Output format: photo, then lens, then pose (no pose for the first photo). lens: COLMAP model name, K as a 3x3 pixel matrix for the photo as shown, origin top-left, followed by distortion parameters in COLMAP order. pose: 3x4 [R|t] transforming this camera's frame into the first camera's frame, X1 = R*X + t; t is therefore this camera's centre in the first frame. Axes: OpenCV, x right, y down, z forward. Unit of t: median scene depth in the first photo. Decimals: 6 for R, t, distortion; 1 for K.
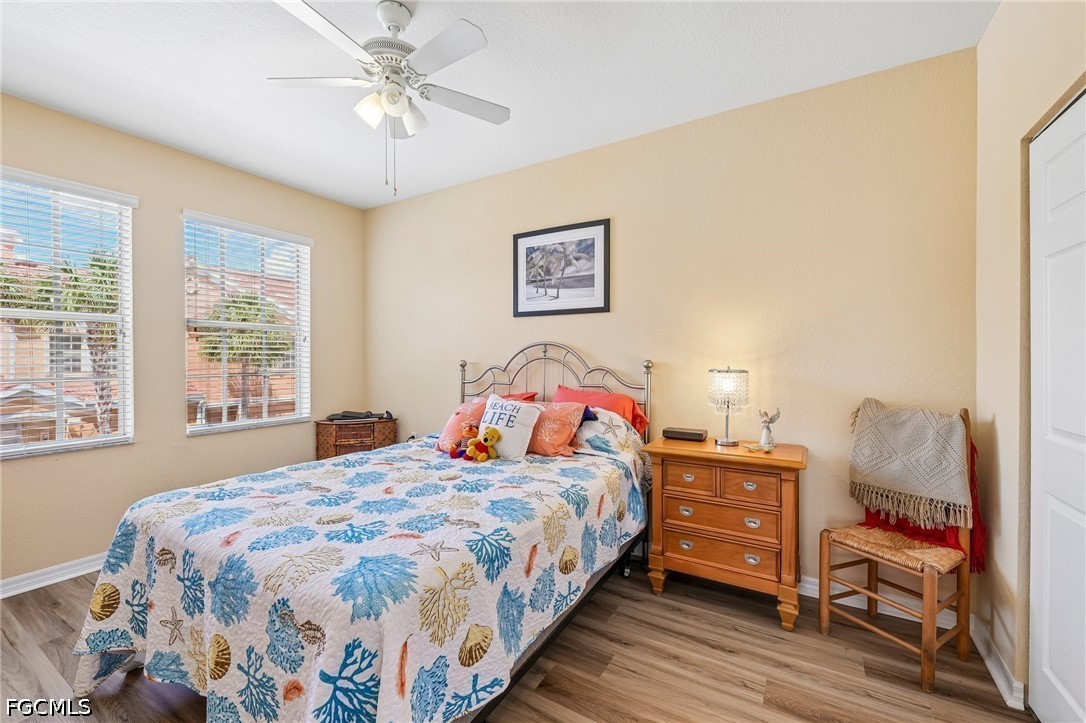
lens RADIAL K [[444.7, 0, 541.2], [0, 444.7, 364.0], [0, 0, 1]] dist [0.000293, 0.000183]
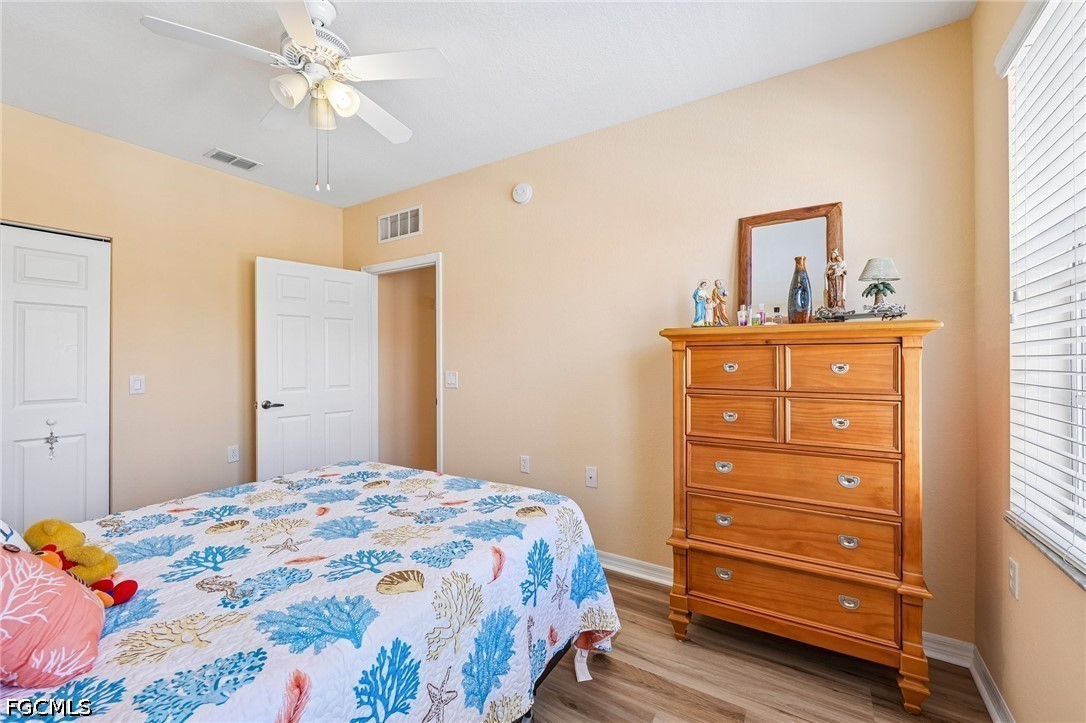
lens RADIAL K [[444.7, 0, 544.0], [0, 444.7, 365.5], [0, 0, 1]] dist [0.000293, 0.000183]
pose [[-0.999814, 0.009651, 0.016717, -0.841697], [0.009787, 0.999919, 0.008120, -0.005528], [-0.016638, 0.008282, -0.999827, 1.971510]]
